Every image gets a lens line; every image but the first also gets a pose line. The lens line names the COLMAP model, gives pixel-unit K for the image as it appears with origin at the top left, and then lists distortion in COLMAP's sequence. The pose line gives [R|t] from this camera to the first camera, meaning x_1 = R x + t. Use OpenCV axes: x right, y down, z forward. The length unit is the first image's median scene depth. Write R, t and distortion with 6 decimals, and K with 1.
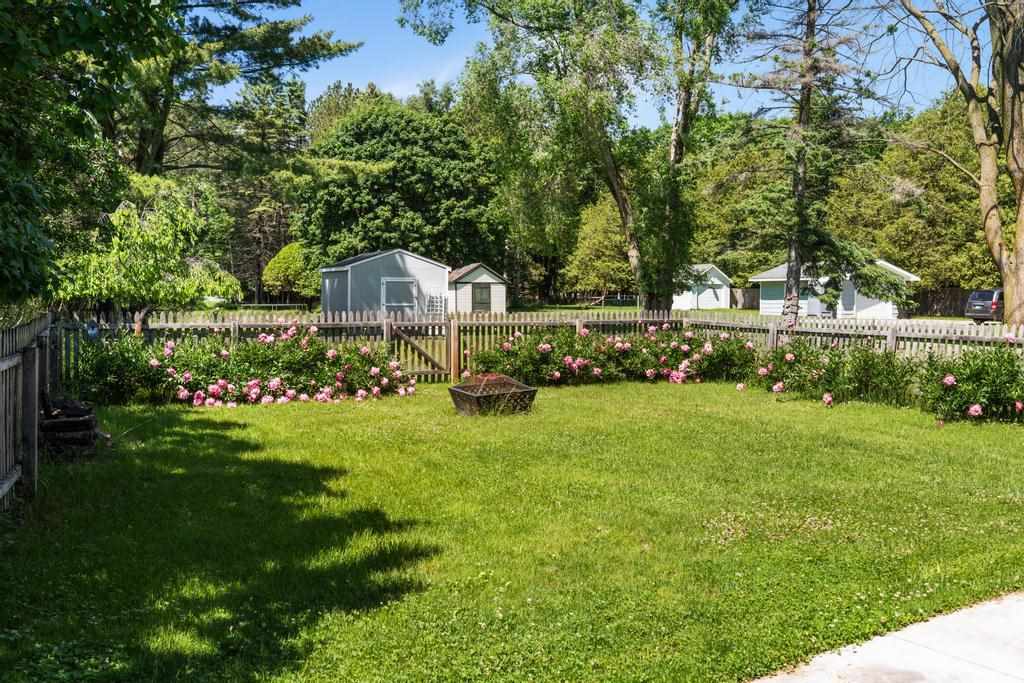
lens RADIAL K [[950.9, 0, 509.3], [0, 950.9, 322.2], [0, 0, 1]] dist [0.001992, 0.000000]
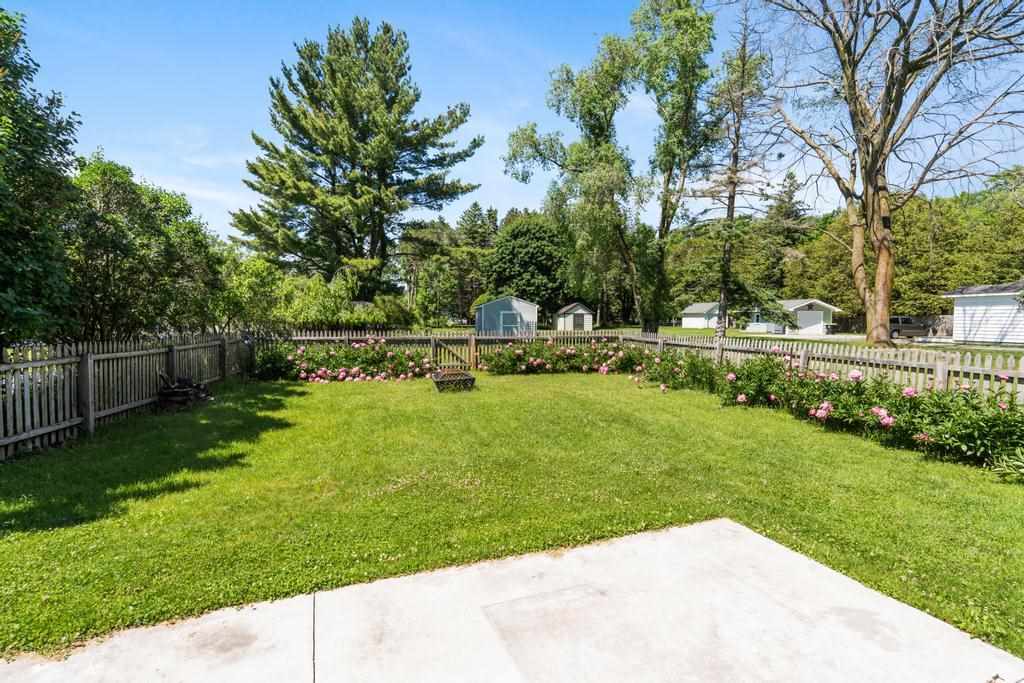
lens RADIAL K [[499.0, 0, 512.2], [0, 499.0, 343.6], [0, 0, 1]] dist [-0.004072, 0.002294]
pose [[0.976025, 0.009030, -0.217472, 0.199096], [-0.004955, 0.999802, 0.019279, -0.005364], [0.217603, -0.017739, 0.975876, 0.102089]]
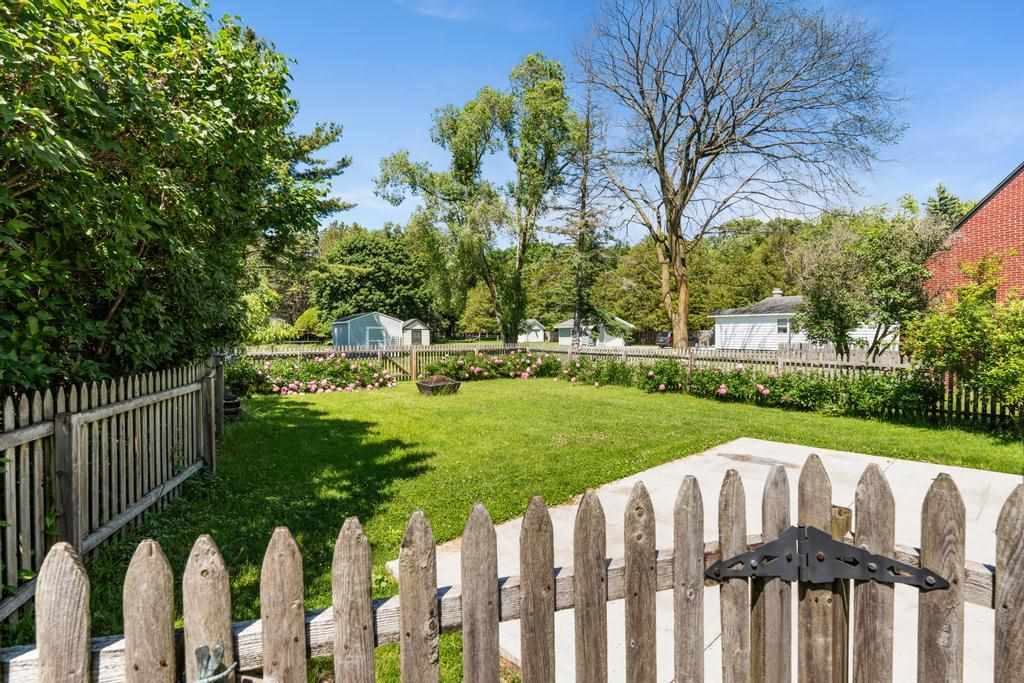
lens RADIAL K [[499.0, 0, 507.0], [0, 499.0, 345.5], [0, 0, 1]] dist [-0.004072, 0.002294]
pose [[0.987577, -0.009287, 0.156863, -0.027778], [0.010448, 0.999924, -0.006577, -0.000724], [-0.156790, 0.008134, 0.987599, -0.054409]]
